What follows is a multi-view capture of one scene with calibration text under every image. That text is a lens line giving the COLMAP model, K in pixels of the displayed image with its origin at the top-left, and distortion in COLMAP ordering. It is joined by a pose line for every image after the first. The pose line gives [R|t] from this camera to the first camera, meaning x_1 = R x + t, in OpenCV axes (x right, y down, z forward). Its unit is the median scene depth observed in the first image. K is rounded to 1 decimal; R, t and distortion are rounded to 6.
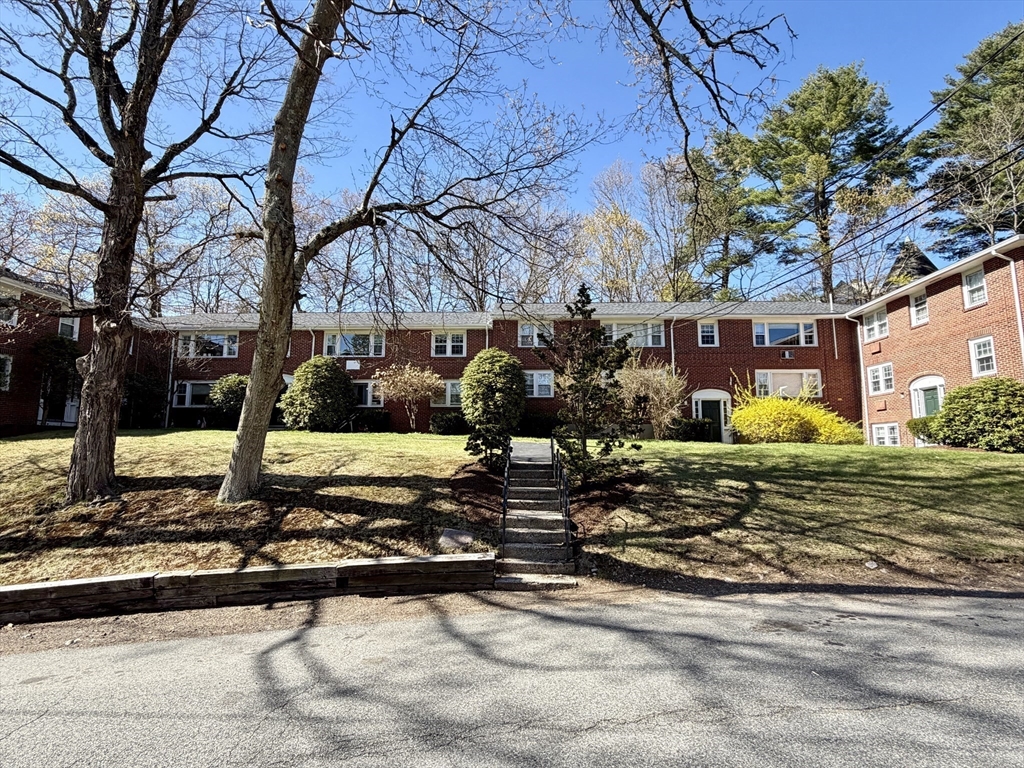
lens RADIAL K [[514.2, 0, 514.8], [0, 514.2, 381.4], [0, 0, 1]] dist [-0.001070, -0.000340]
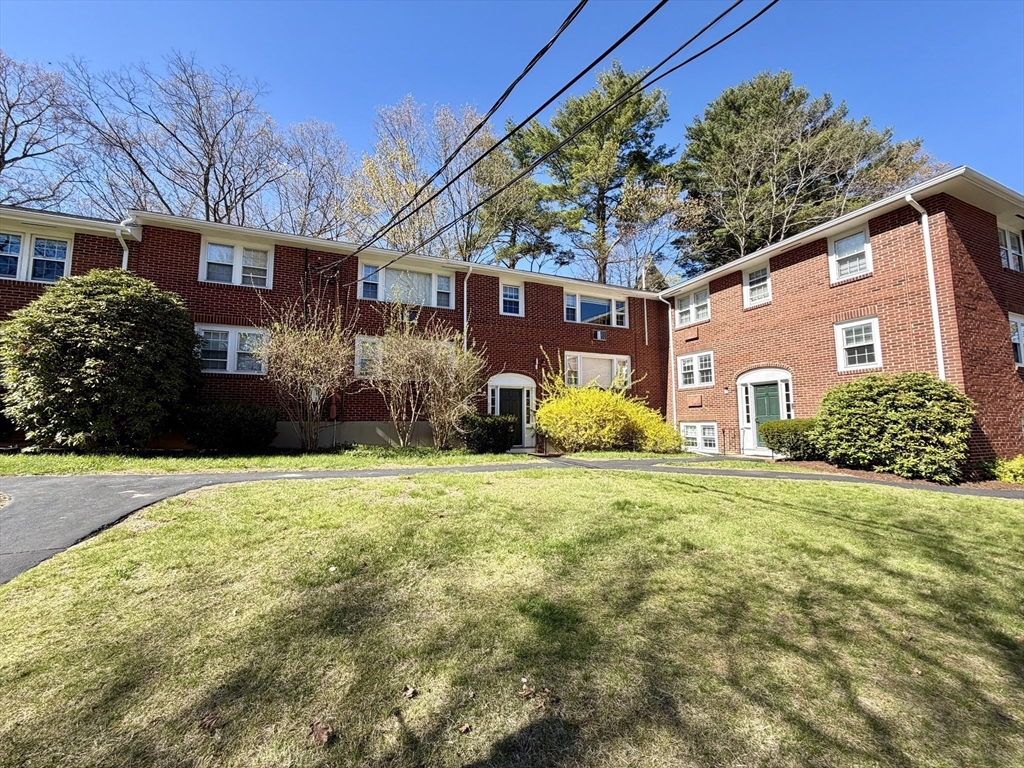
lens RADIAL K [[408.4, 0, 510.6], [0, 408.4, 384.0], [0, 0, 1]] dist [0.000672, 0.000393]
pose [[0.905875, 0.034976, 0.422099, 0.137753], [-0.051971, 0.998233, 0.028820, 0.013845], [-0.420345, -0.048044, 0.906091, 0.487759]]
